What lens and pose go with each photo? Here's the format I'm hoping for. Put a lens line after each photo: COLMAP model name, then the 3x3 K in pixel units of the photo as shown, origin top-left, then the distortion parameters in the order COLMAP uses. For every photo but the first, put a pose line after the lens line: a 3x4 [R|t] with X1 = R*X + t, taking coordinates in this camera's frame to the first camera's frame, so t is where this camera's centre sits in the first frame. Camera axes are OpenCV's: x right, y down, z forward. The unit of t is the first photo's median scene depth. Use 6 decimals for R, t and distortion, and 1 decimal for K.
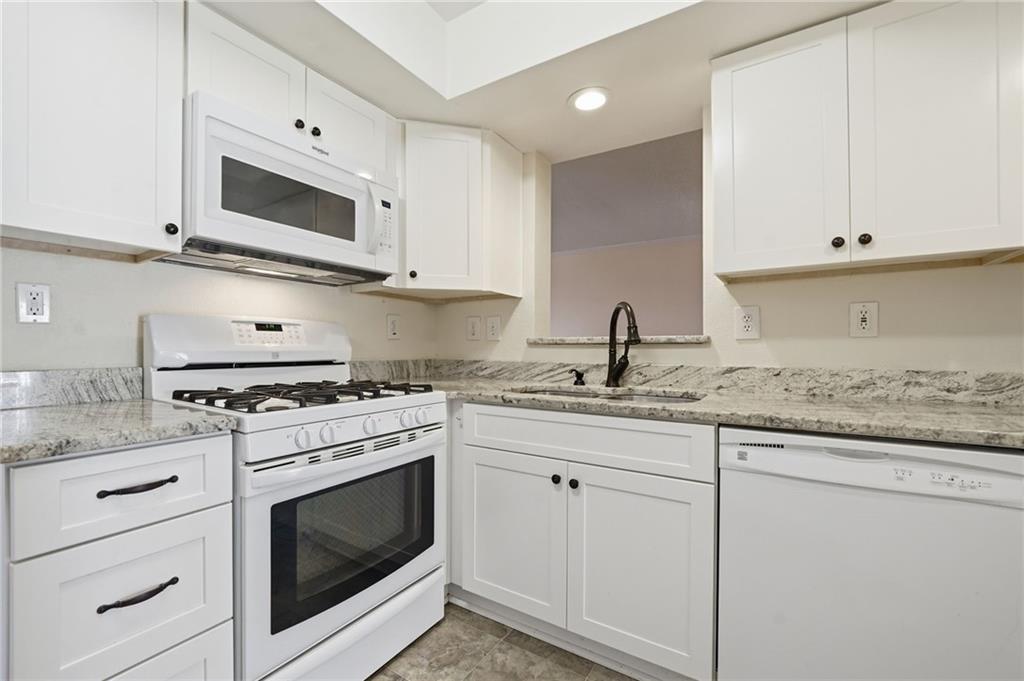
lens RADIAL K [[436.2, 0, 506.9], [0, 436.2, 345.1], [0, 0, 1]] dist [-0.009652, 0.001122]
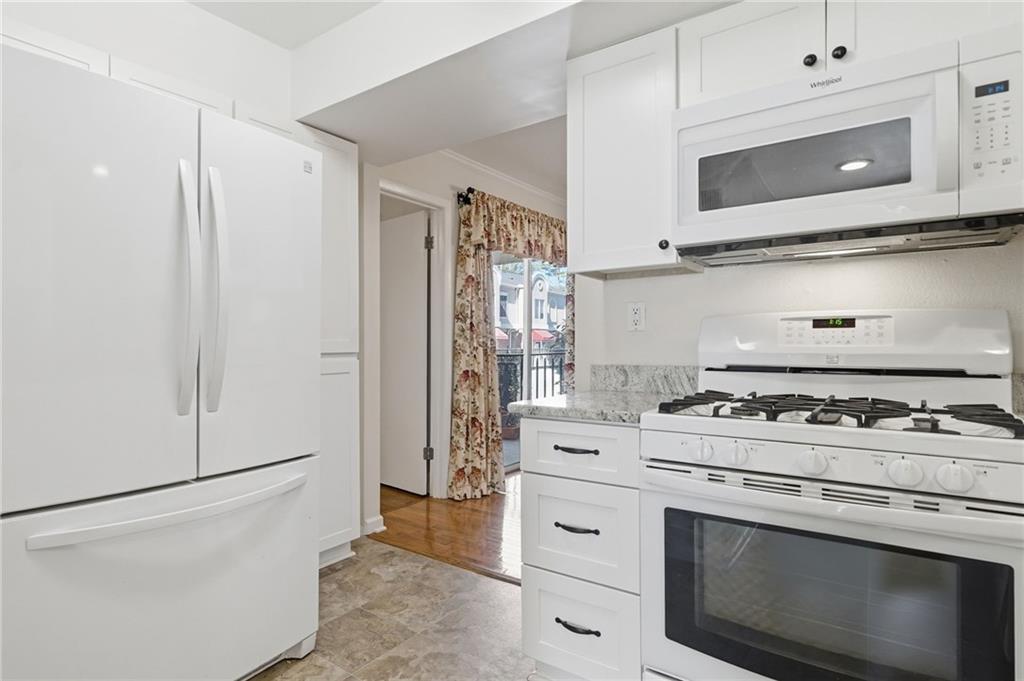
lens RADIAL K [[537.0, 0, 449.8], [0, 537.0, 344.5], [0, 0, 1]] dist [0.000933, 0.000099]
pose [[-0.083575, -0.004810, -0.996490, 0.498149], [0.006290, 0.999966, -0.005355, -0.001939], [0.996482, -0.006715, -0.083542, 0.413328]]
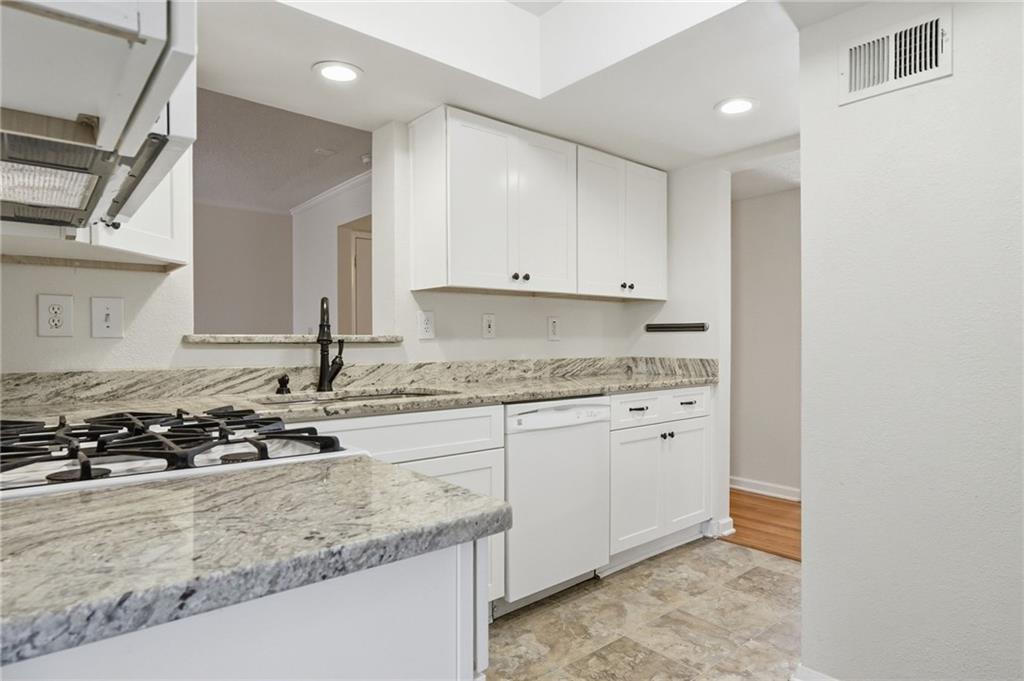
lens RADIAL K [[585.1, 0, 511.8], [0, 585.1, 349.3], [0, 0, 1]] dist [-0.033295, -0.001617]
pose [[0.289368, -0.015069, 0.957099, -0.947100], [-0.001786, 0.999866, 0.016282, -0.012797], [-0.957216, -0.006421, 0.289302, 0.336907]]
